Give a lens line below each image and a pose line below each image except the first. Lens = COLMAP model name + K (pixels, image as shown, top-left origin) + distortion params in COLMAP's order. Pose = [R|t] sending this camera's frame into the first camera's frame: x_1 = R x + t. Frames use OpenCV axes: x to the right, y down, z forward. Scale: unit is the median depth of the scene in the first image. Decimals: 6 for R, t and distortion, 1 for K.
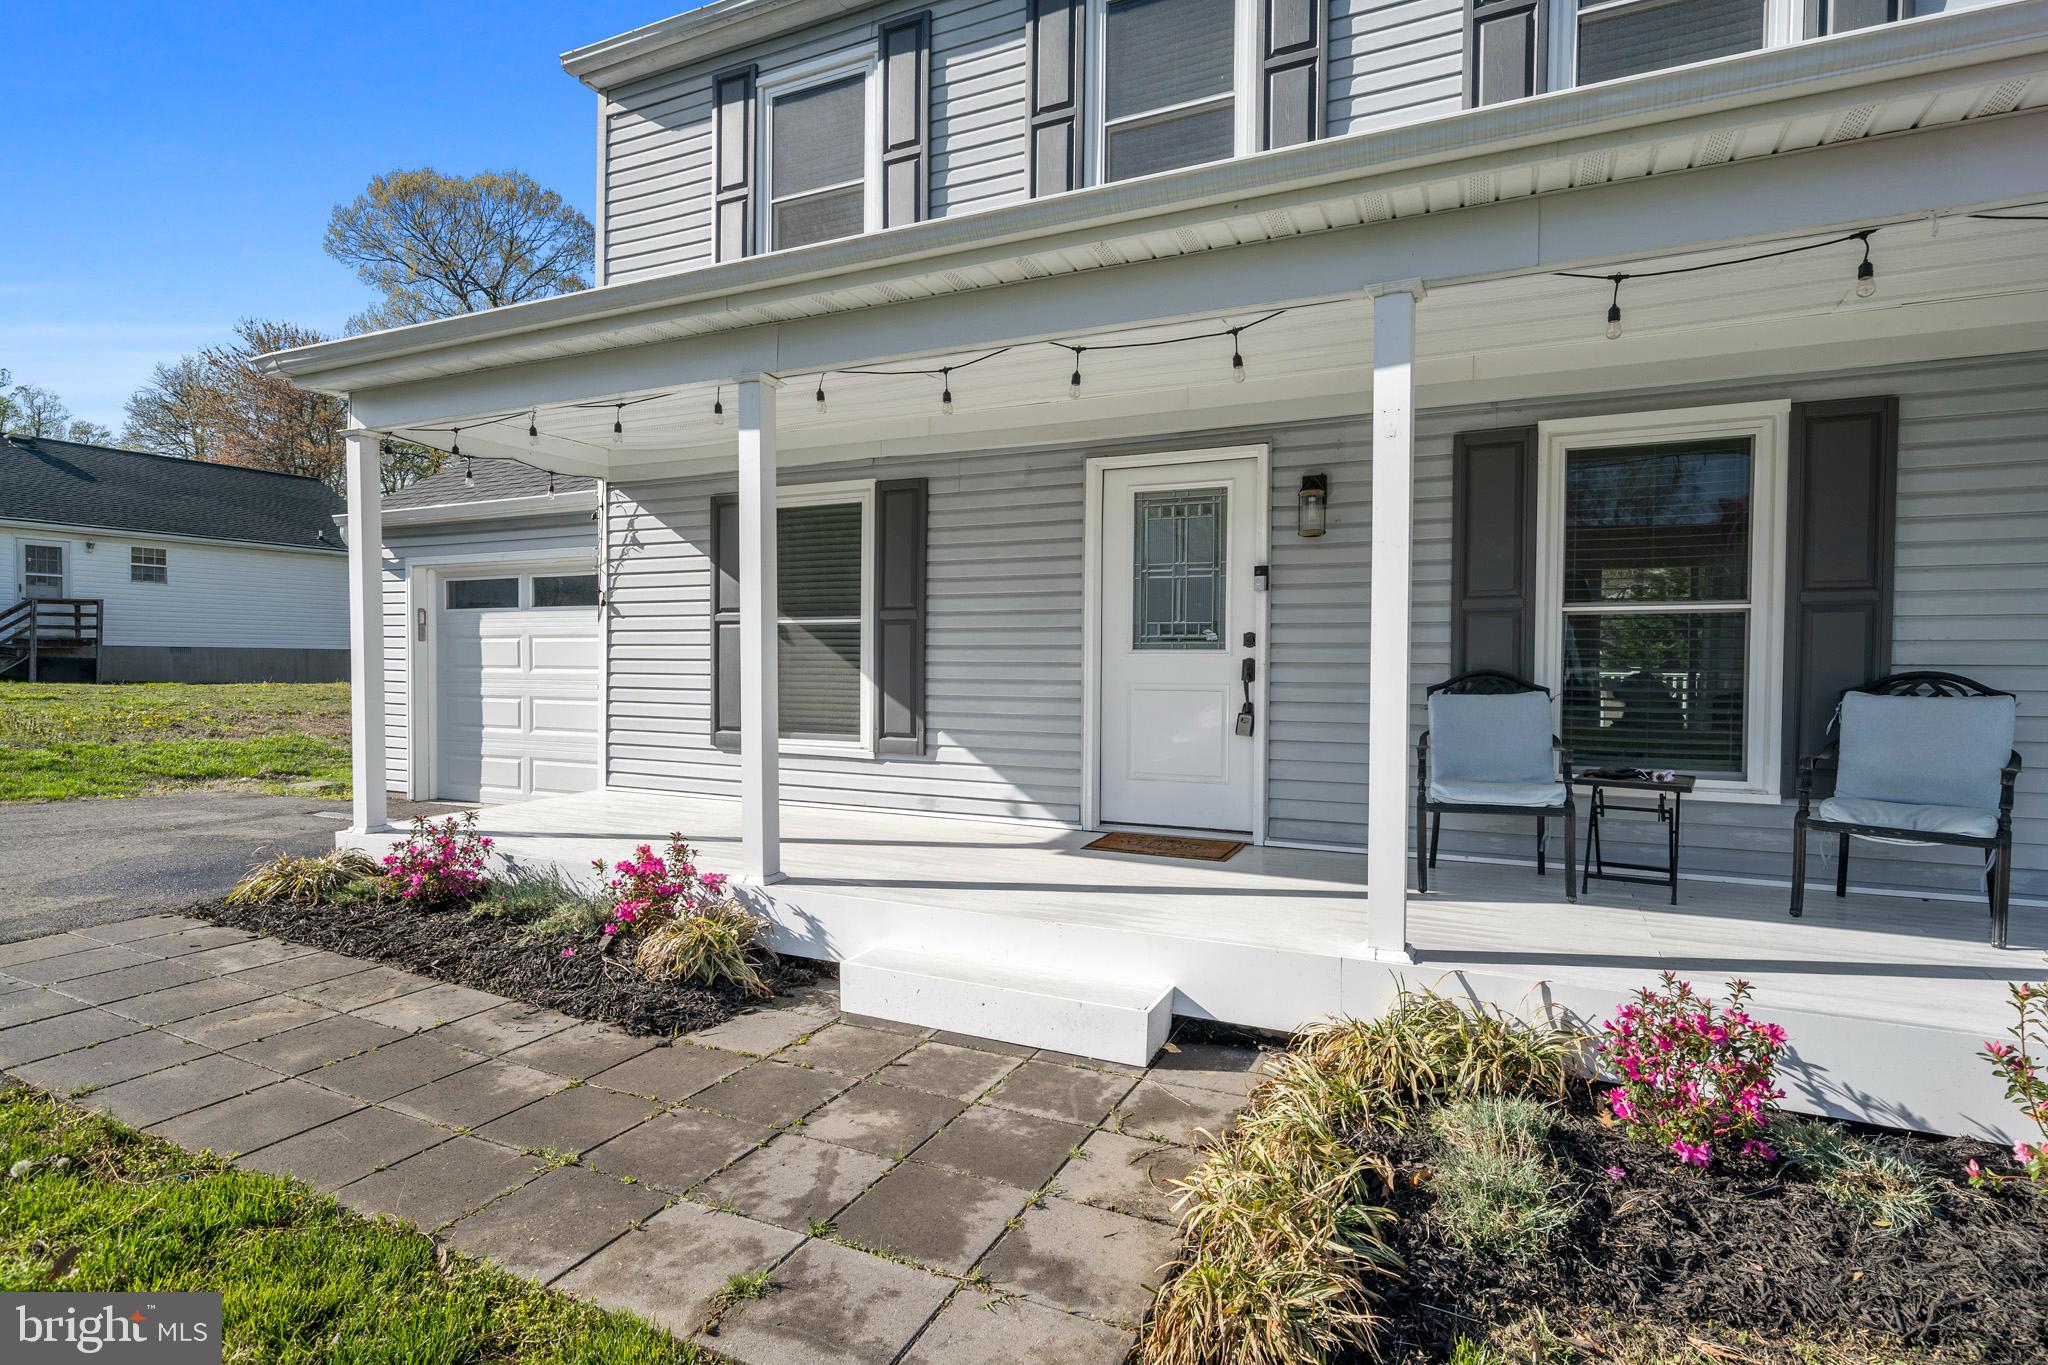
lens RADIAL K [[986.3, 0, 1073.6], [0, 986.3, 684.2], [0, 0, 1]] dist [-0.000323, 0.000385]
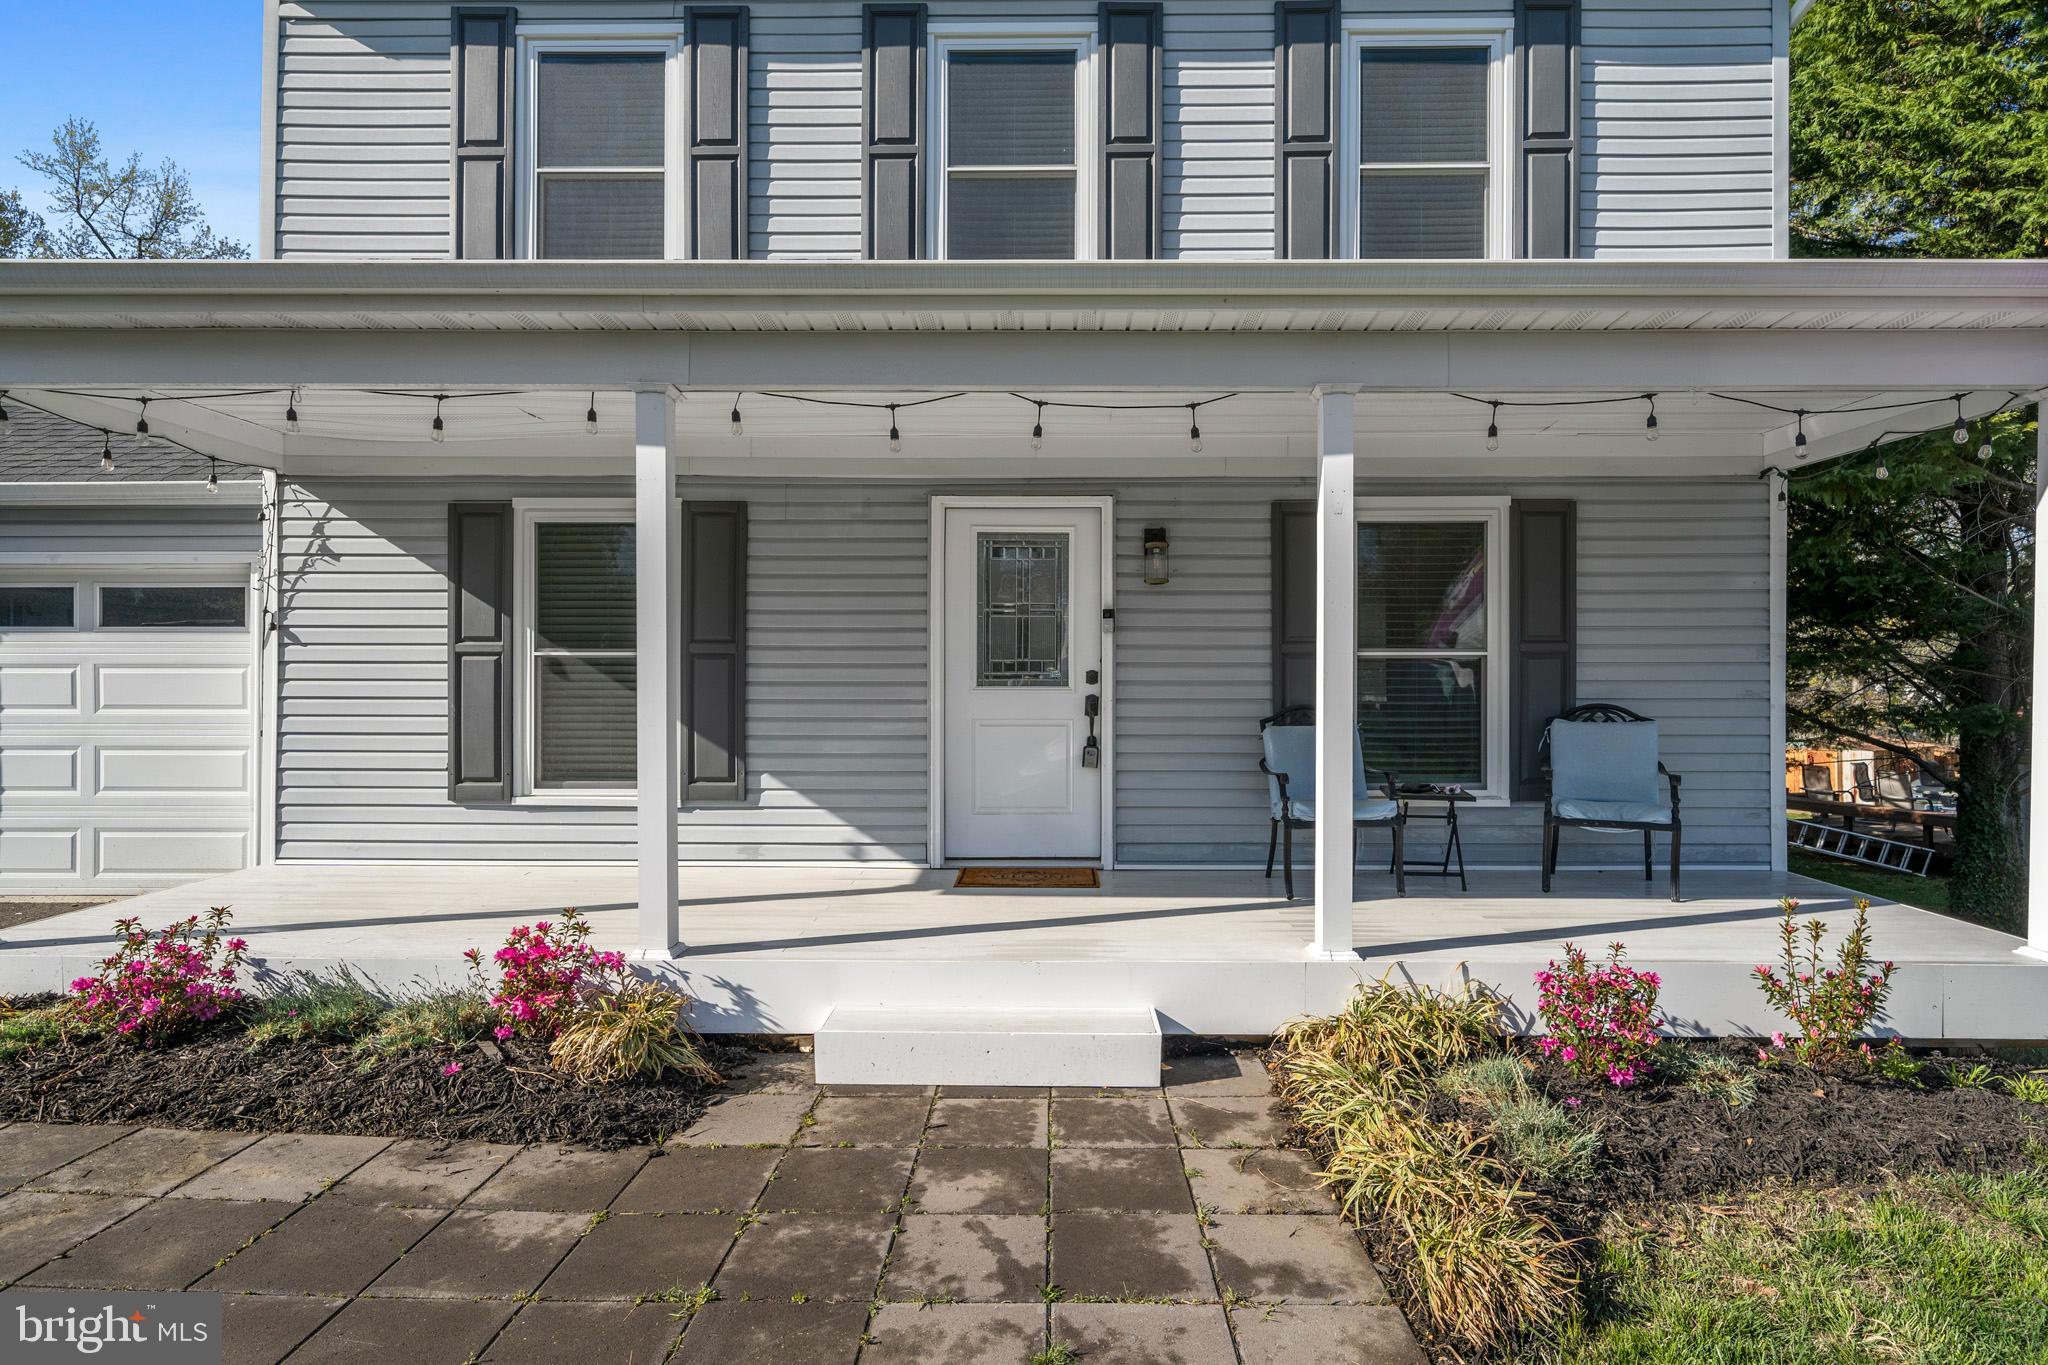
lens RADIAL K [[986.3, 0, 1056.8], [0, 986.3, 688.8], [0, 0, 1]] dist [-0.000323, 0.000385]
pose [[0.916820, -0.005542, 0.399262, -0.344362], [0.012245, 0.999824, -0.014240, -0.021655], [-0.399113, 0.017944, 0.916726, 0.043282]]
